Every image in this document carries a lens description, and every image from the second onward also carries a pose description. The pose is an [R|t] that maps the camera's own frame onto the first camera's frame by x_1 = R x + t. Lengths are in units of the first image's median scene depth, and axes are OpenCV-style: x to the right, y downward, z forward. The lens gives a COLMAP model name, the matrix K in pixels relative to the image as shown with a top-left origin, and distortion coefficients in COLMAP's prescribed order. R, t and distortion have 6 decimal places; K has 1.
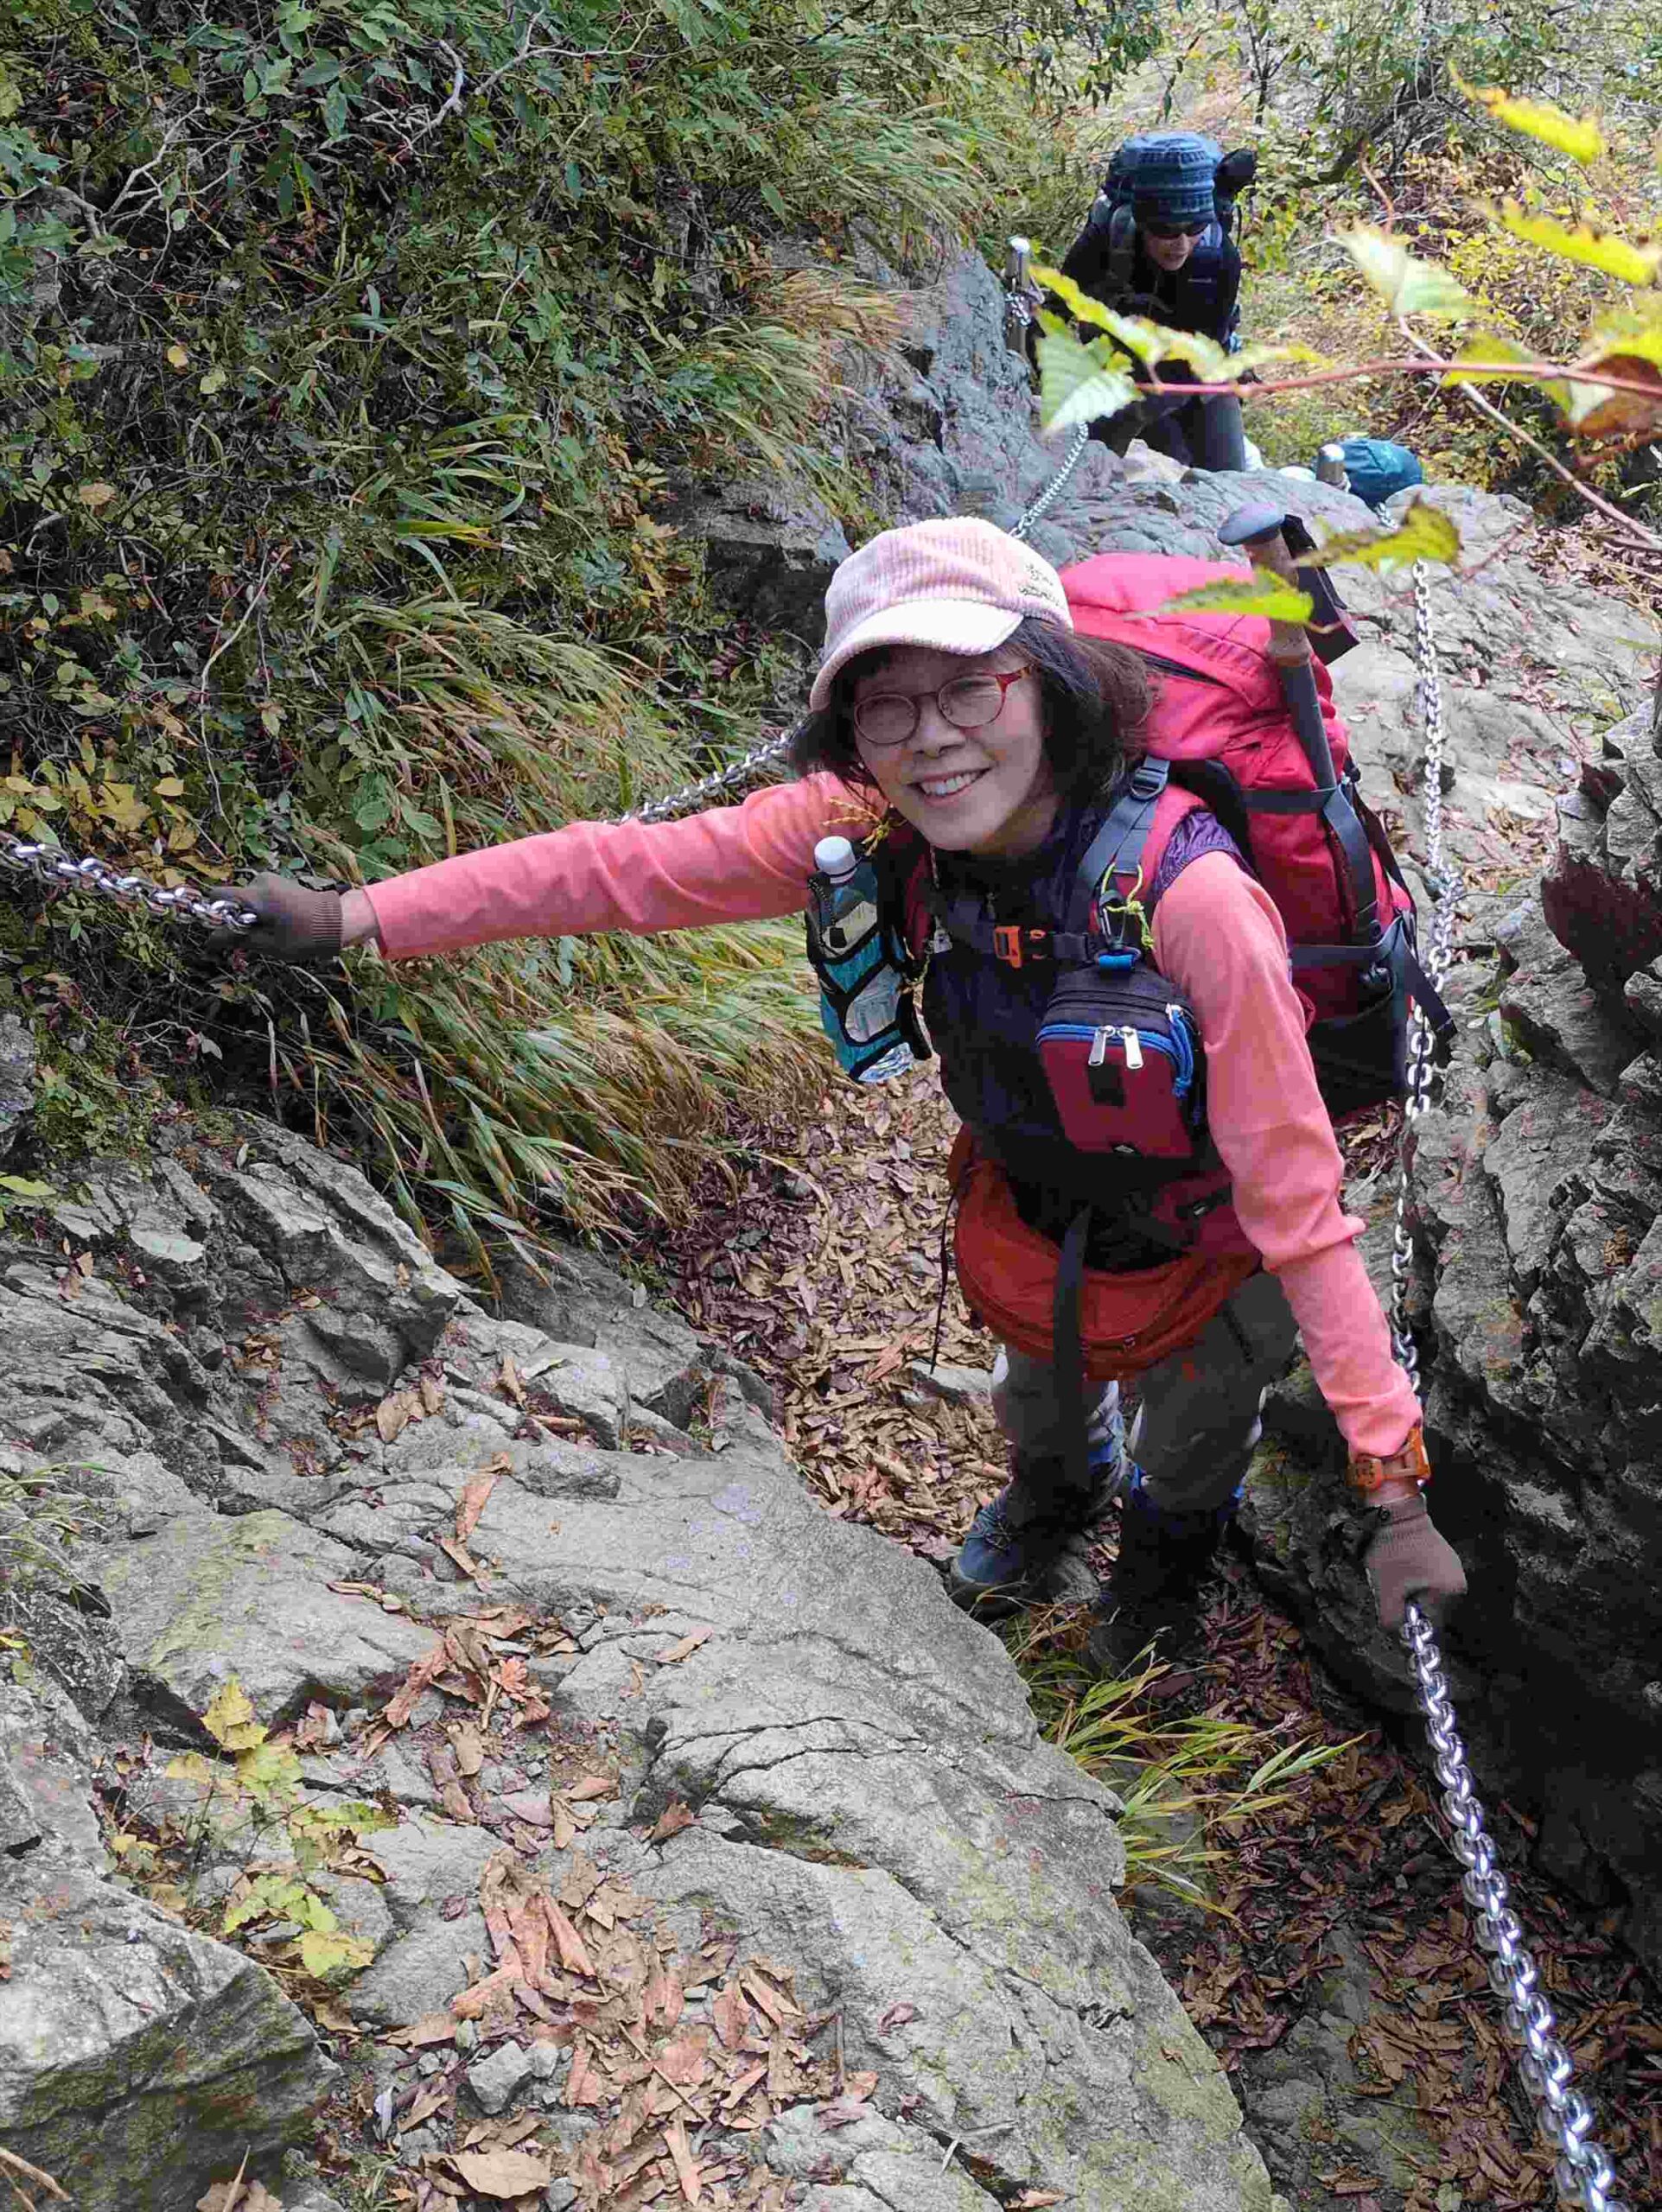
lens RADIAL K [[10043.9, 0, 831.0], [0, 10043.9, 1106.0], [0, 0, 1]] dist [0.264801, -7.947279]
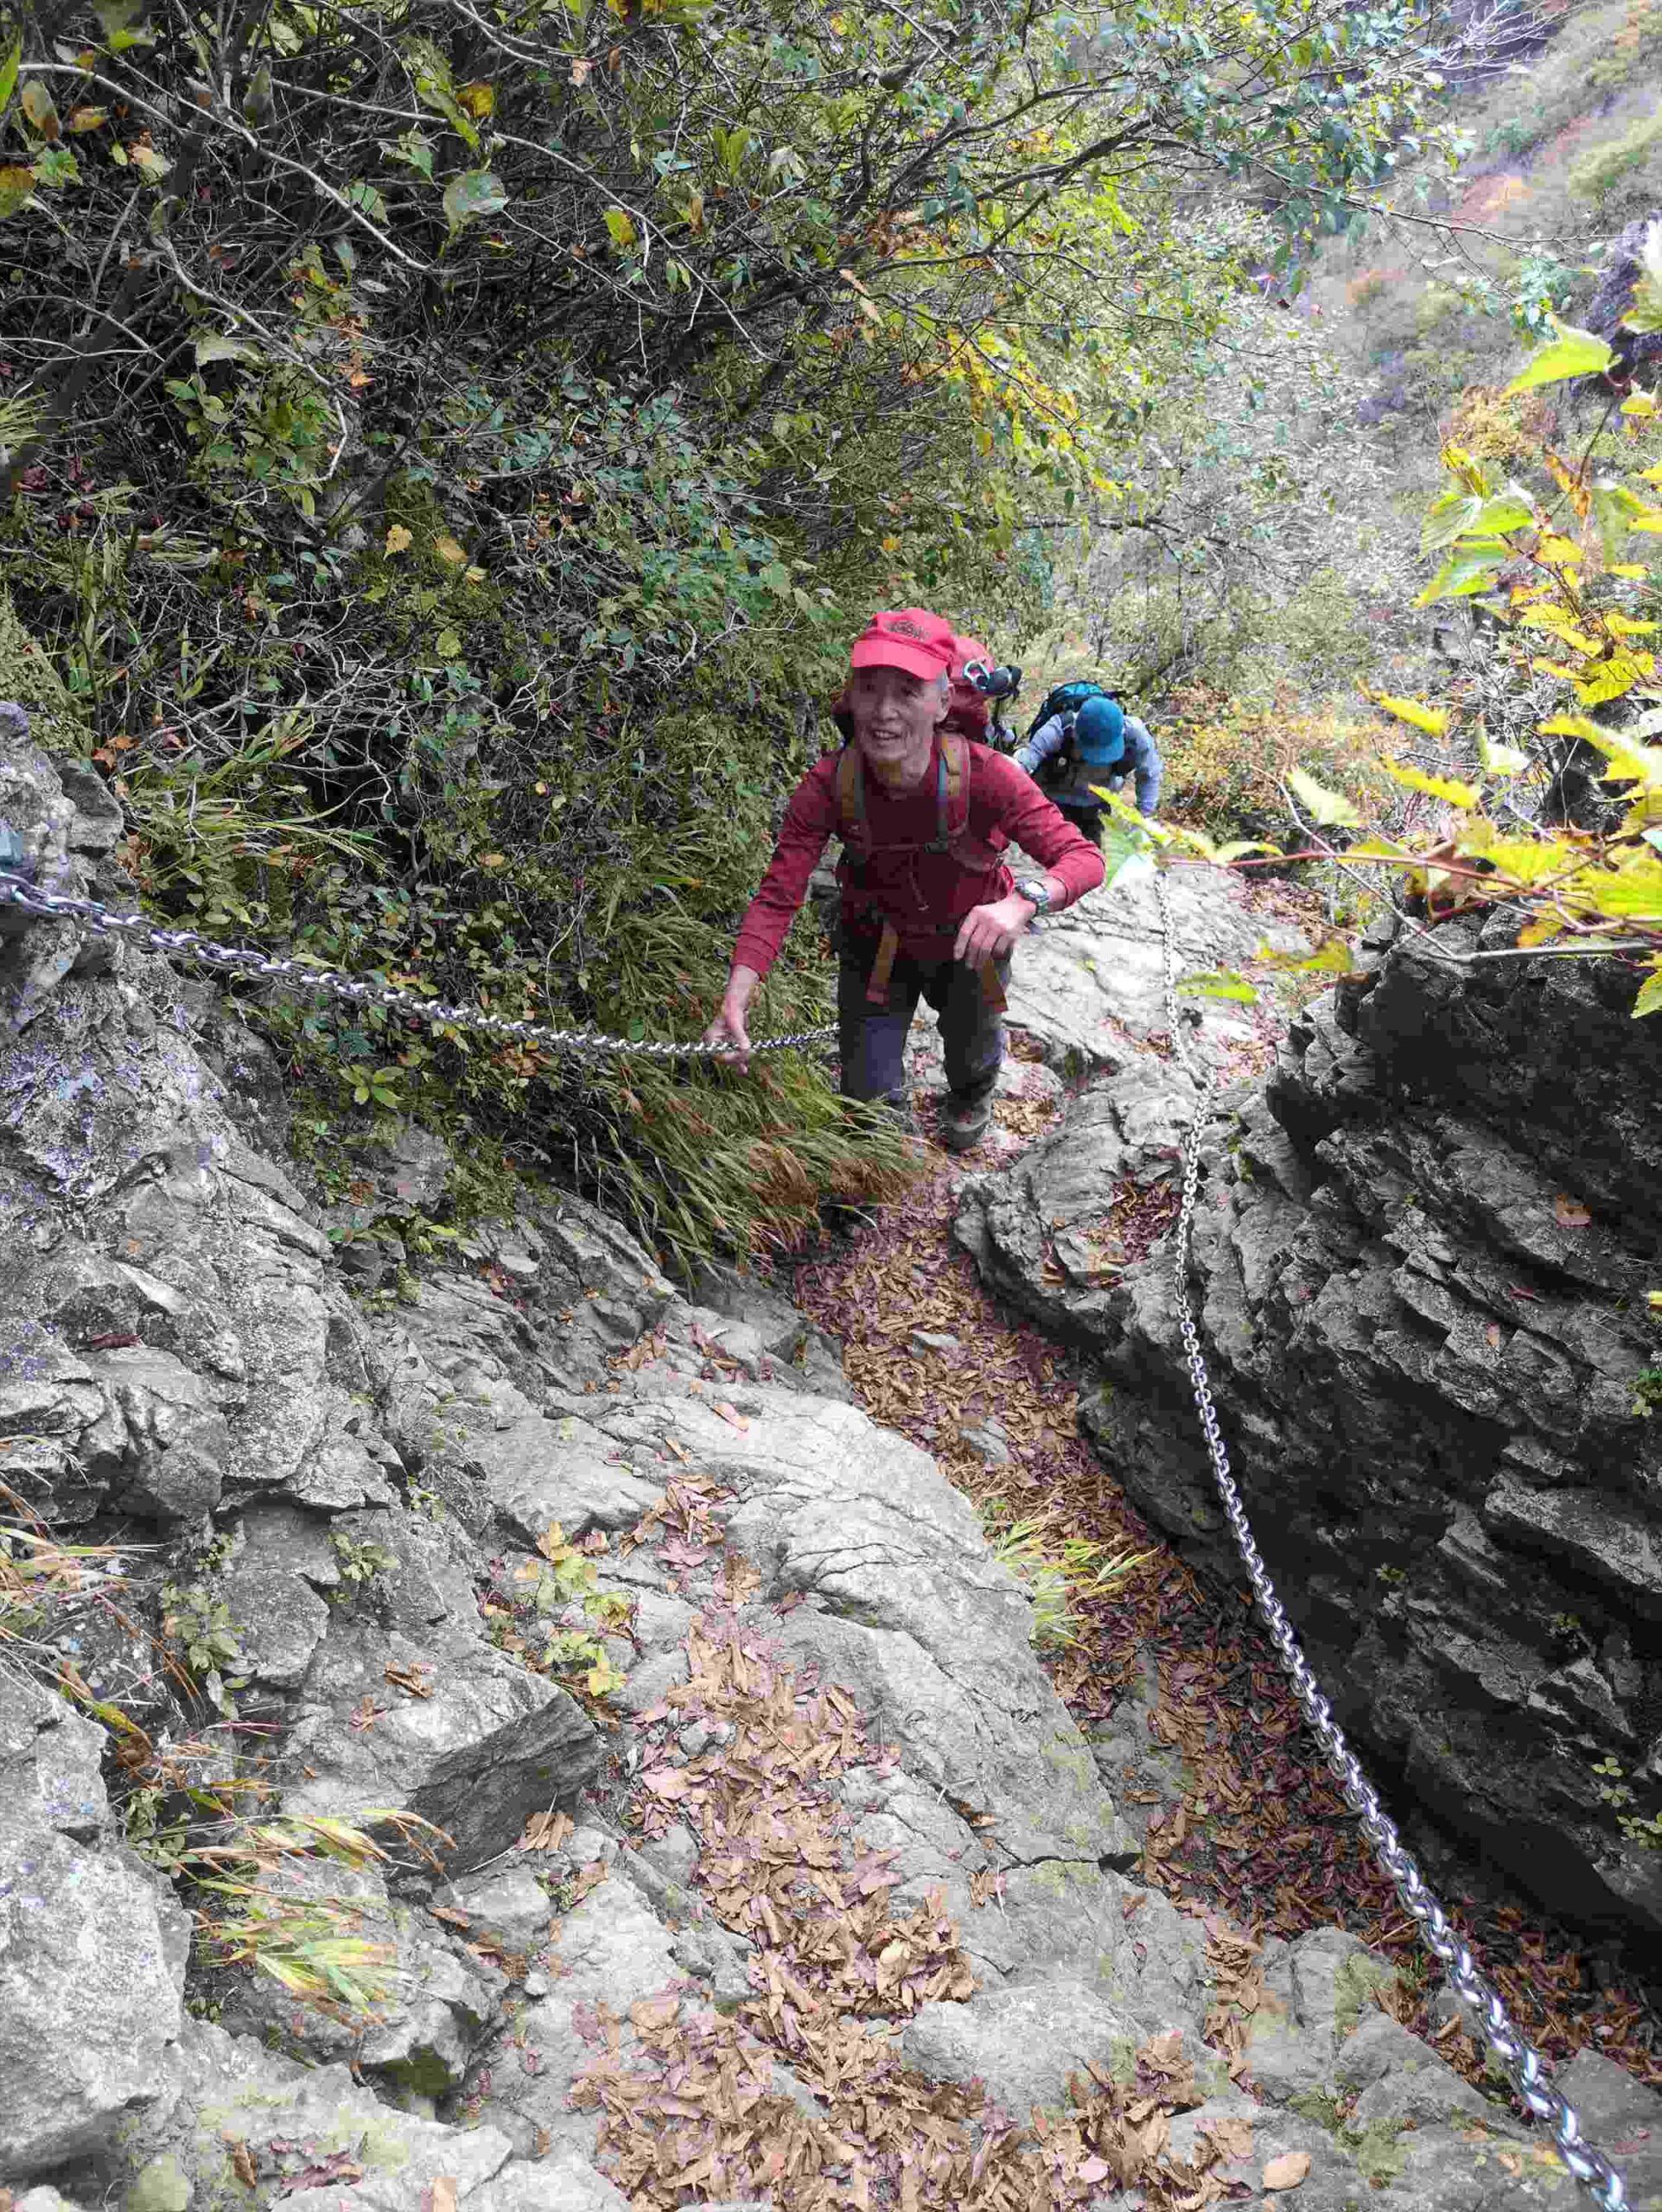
lens RADIAL K [[10043.9, 0, 831.0], [0, 10043.9, 1106.0], [0, 0, 1]] dist [0.264801, -7.947279]
pose [[0.997716, 0.025494, -0.062554, 0.105866], [-0.030025, 0.996910, -0.072587, 0.116924], [0.060510, 0.074300, 0.995398, -0.835919]]
